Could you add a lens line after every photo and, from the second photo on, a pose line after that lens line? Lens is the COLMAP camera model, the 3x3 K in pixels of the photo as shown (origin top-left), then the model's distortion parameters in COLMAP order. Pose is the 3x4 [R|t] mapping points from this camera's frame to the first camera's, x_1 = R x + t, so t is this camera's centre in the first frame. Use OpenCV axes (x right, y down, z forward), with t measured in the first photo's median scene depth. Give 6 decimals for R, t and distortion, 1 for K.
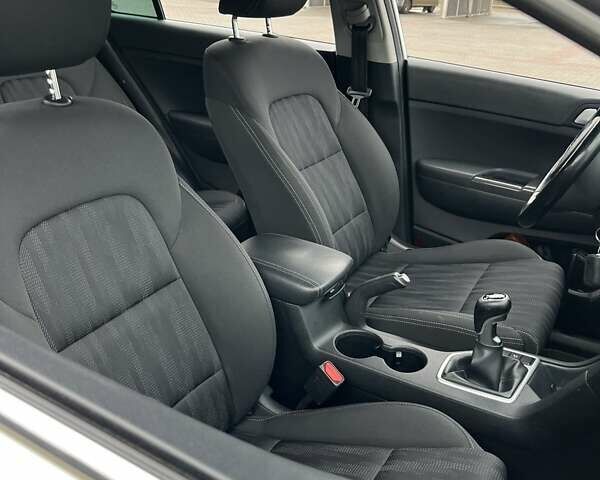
lens RADIAL K [[599.1, 0, 299.5], [0, 599.1, 245.0], [0, 0, 1]] dist [0.021937, 0.000000]
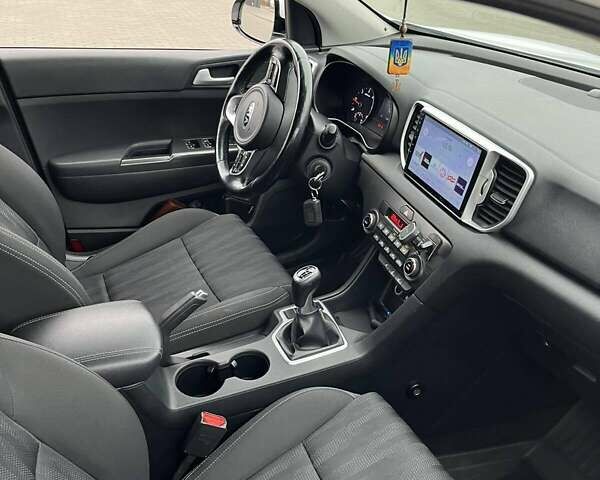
lens RADIAL K [[599.1, 0, 296.0], [0, 599.1, 237.8], [0, 0, 1]] dist [0.021937, 0.000000]
pose [[0.594316, -0.409995, 0.691876, -0.272330], [0.326210, 0.909241, 0.258590, -0.168441], [-0.735102, 0.072012, 0.674121, 0.168407]]
